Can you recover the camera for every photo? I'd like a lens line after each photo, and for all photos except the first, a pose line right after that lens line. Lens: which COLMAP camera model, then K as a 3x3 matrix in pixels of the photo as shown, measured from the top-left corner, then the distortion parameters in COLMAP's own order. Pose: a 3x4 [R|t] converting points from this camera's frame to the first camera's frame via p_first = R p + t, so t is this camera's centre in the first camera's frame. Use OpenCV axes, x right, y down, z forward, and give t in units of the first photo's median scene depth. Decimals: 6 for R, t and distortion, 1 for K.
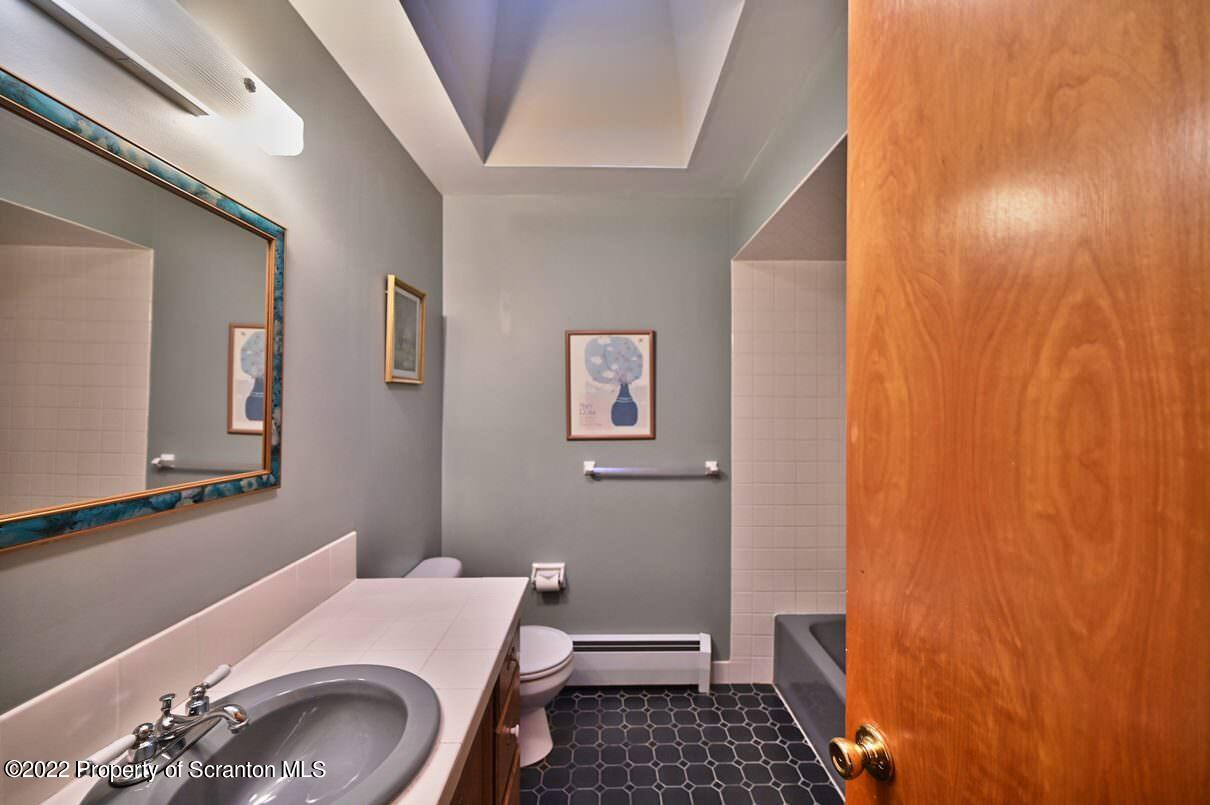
lens RADIAL K [[476.7, 0, 611.7], [0, 476.7, 401.2], [0, 0, 1]] dist [0.001644, 0.000823]
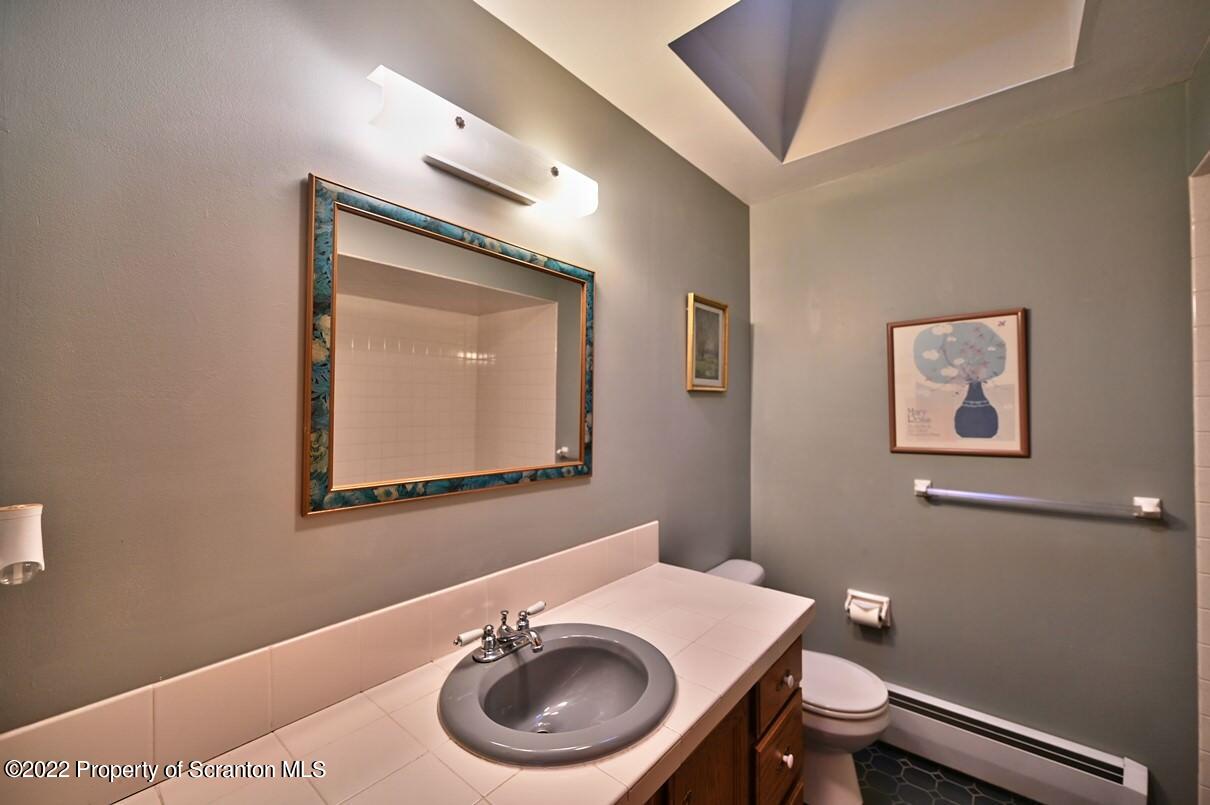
lens RADIAL K [[476.7, 0, 610.0], [0, 476.7, 404.6], [0, 0, 1]] dist [0.001644, 0.000823]
pose [[0.756454, -0.011590, -0.653945, 0.113050], [0.007466, 0.999931, -0.009085, 0.001439], [0.654005, 0.001990, 0.756488, 0.047123]]
